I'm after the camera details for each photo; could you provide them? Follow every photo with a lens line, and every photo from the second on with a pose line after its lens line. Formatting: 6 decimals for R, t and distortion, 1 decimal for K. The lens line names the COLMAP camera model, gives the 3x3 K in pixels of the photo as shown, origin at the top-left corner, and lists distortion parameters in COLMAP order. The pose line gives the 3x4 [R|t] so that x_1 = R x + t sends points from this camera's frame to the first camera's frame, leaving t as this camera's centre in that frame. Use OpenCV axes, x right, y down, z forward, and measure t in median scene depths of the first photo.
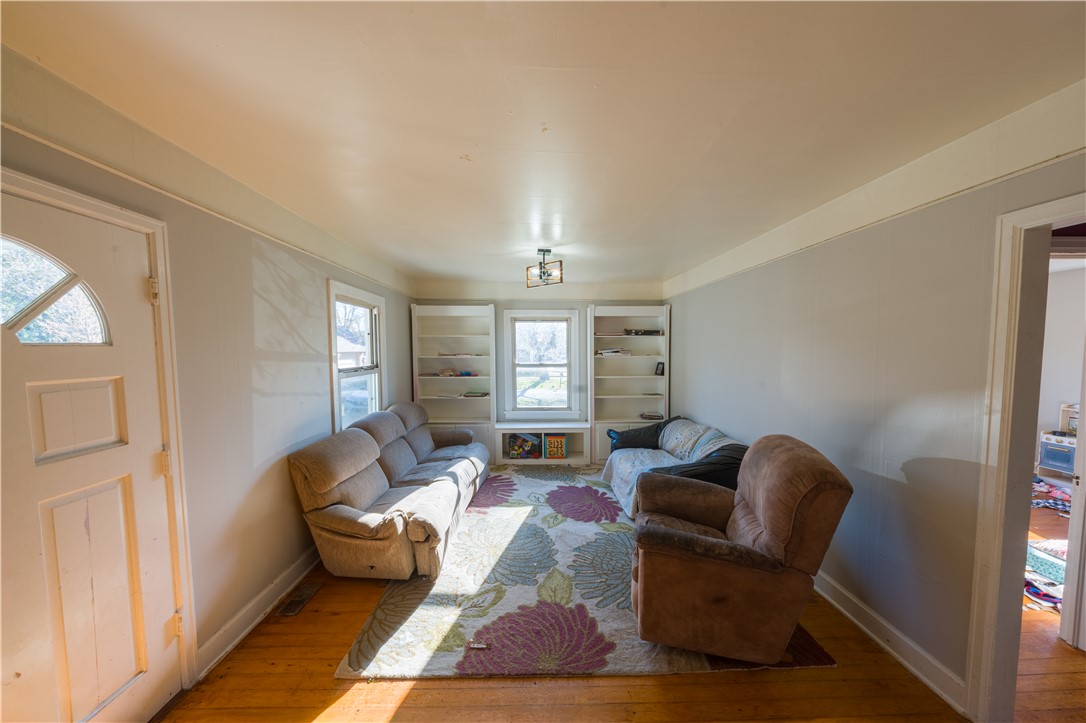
lens RADIAL K [[342.4, 0, 542.6], [0, 342.4, 368.0], [0, 0, 1]] dist [-0.003295, -0.000261]
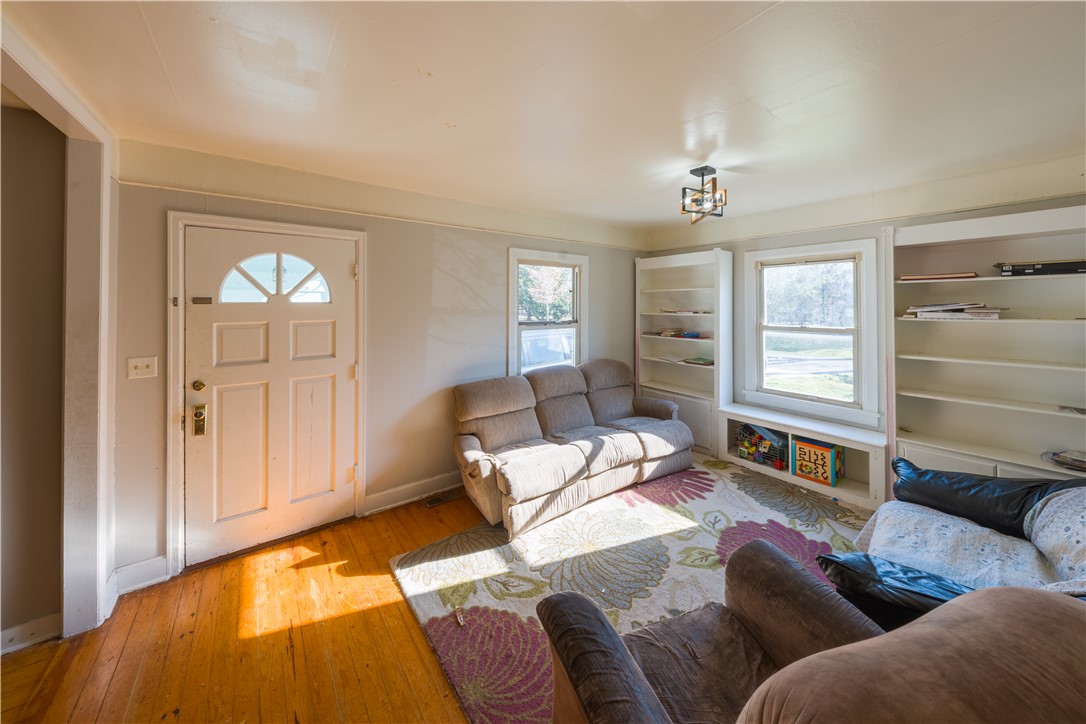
lens RADIAL K [[372.6, 0, 556.1], [0, 372.6, 302.0], [0, 0, 1]] dist [0.002120, -0.000321]
pose [[0.605596, -0.007149, -0.795740, 0.347106], [-0.043144, 0.998194, -0.041803, -0.013354], [0.794602, 0.059647, 0.604194, 0.230308]]
